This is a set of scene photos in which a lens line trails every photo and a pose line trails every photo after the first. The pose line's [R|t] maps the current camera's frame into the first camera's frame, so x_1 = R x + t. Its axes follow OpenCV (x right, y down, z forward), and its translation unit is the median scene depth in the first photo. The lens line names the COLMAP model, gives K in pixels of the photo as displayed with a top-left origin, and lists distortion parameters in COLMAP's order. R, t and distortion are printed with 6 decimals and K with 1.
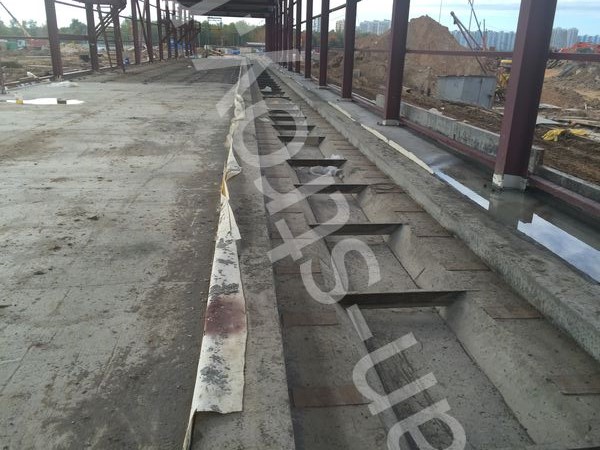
lens RADIAL K [[506.1, 0, 300.0], [0, 506.1, 225.0], [0, 0, 1]] dist [0.085282, -0.112835]
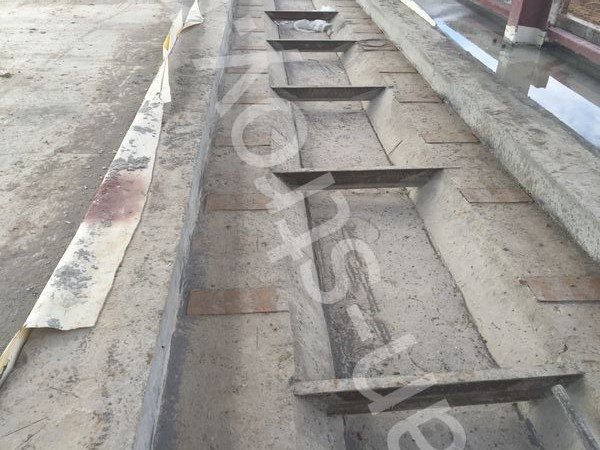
lens RADIAL K [[506.1, 0, 300.0], [0, 506.1, 225.0], [0, 0, 1]] dist [0.085282, -0.112835]
pose [[0.999587, 0.011986, -0.026109, 0.123845], [-0.005334, 0.970442, 0.241277, 0.023219], [0.028229, -0.241038, 0.970105, 0.192691]]
